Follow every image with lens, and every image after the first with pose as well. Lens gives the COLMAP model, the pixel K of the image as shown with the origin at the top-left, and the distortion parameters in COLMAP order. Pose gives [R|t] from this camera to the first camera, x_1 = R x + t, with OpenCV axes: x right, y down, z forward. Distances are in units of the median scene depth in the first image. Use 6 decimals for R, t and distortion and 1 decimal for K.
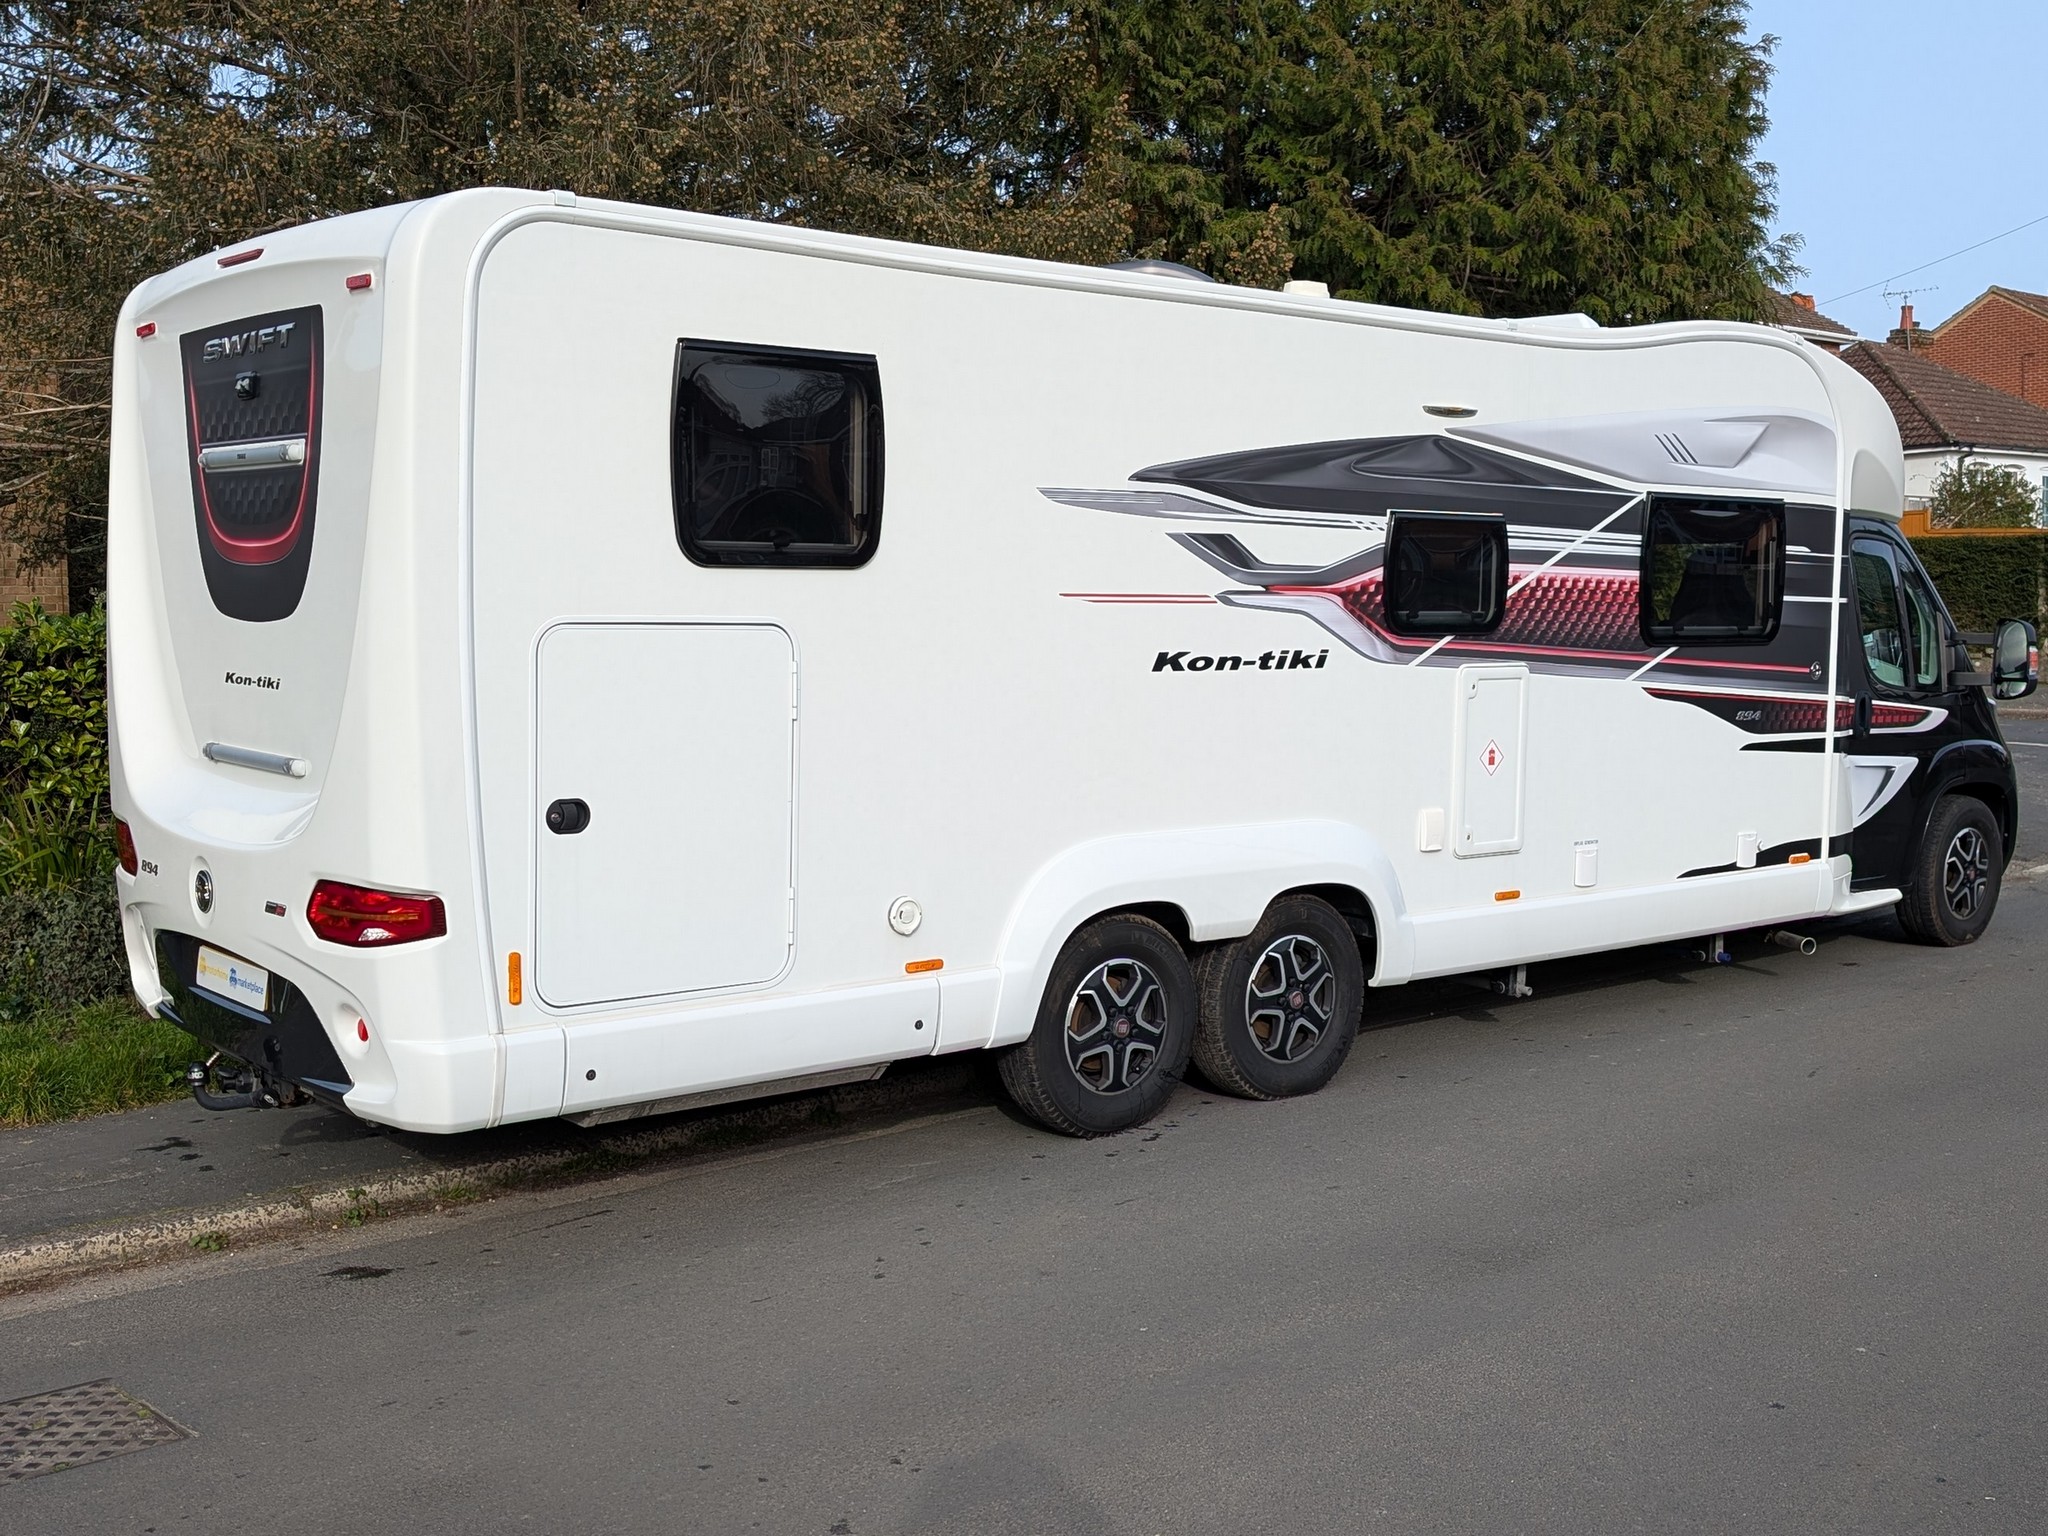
lens RADIAL K [[2172.7, 0, 1024.0], [0, 2172.7, 768.0], [0, 0, 1]] dist [0.148936, -0.654189]
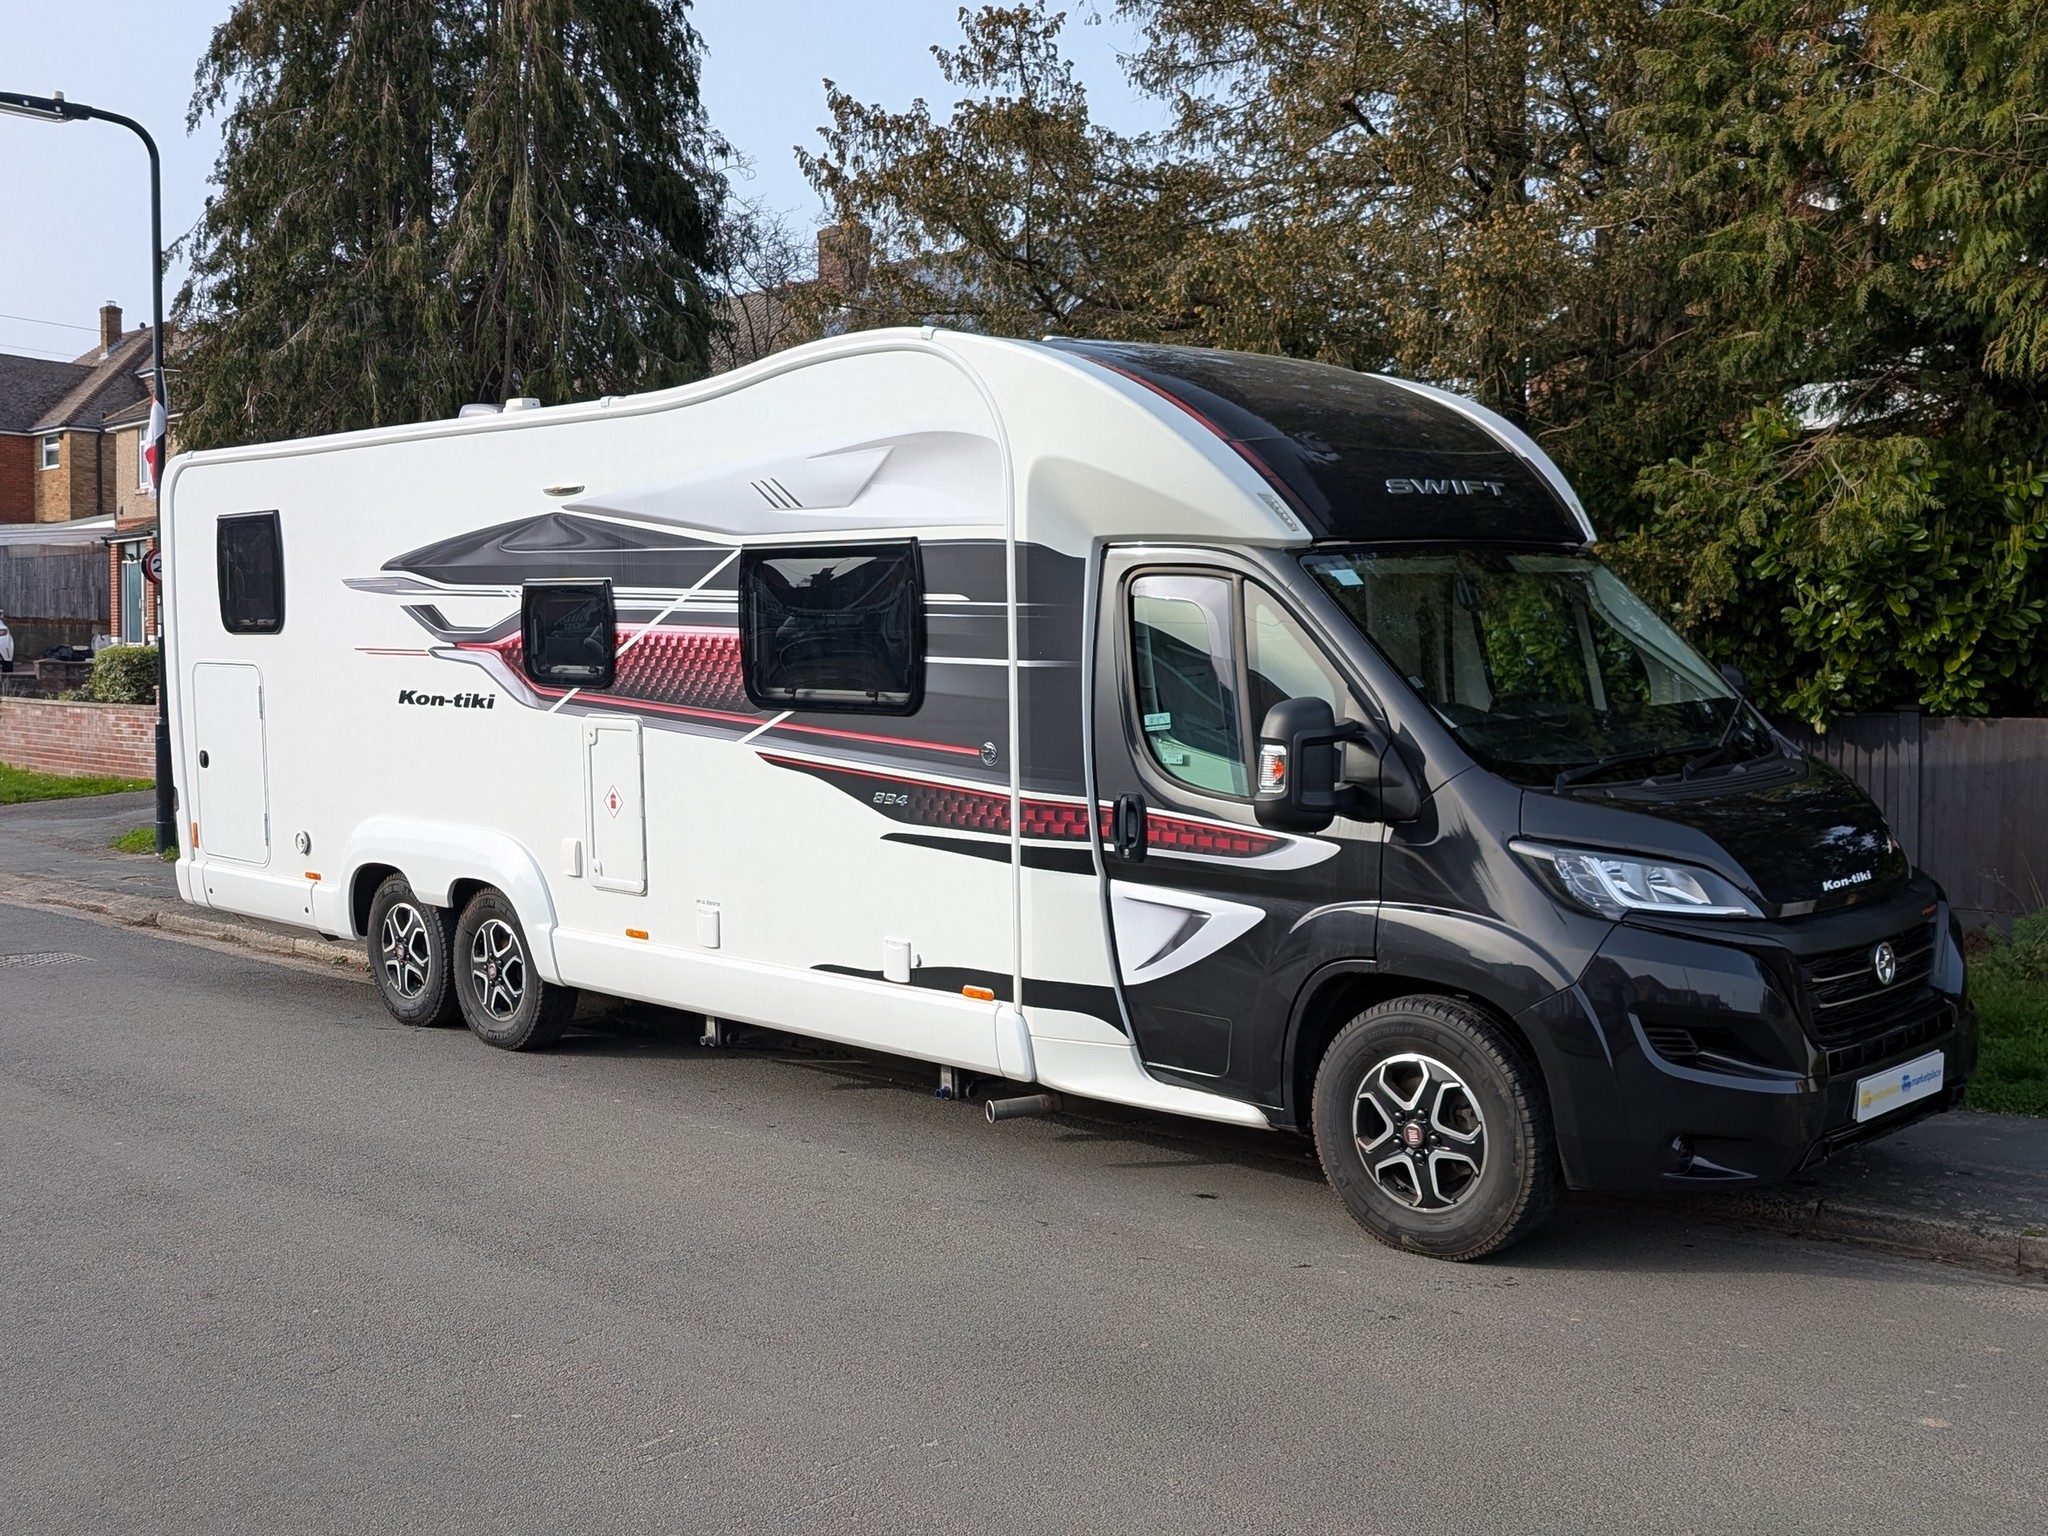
lens RADIAL K [[2172.7, 0, 1024.0], [0, 2172.7, 768.0], [0, 0, 1]] dist [0.148936, -0.654189]
pose [[0.096945, 0.066359, -0.993075, 1.288678], [-0.070063, 0.995755, 0.059698, -0.098790], [0.992821, 0.063791, 0.101183, 1.074535]]
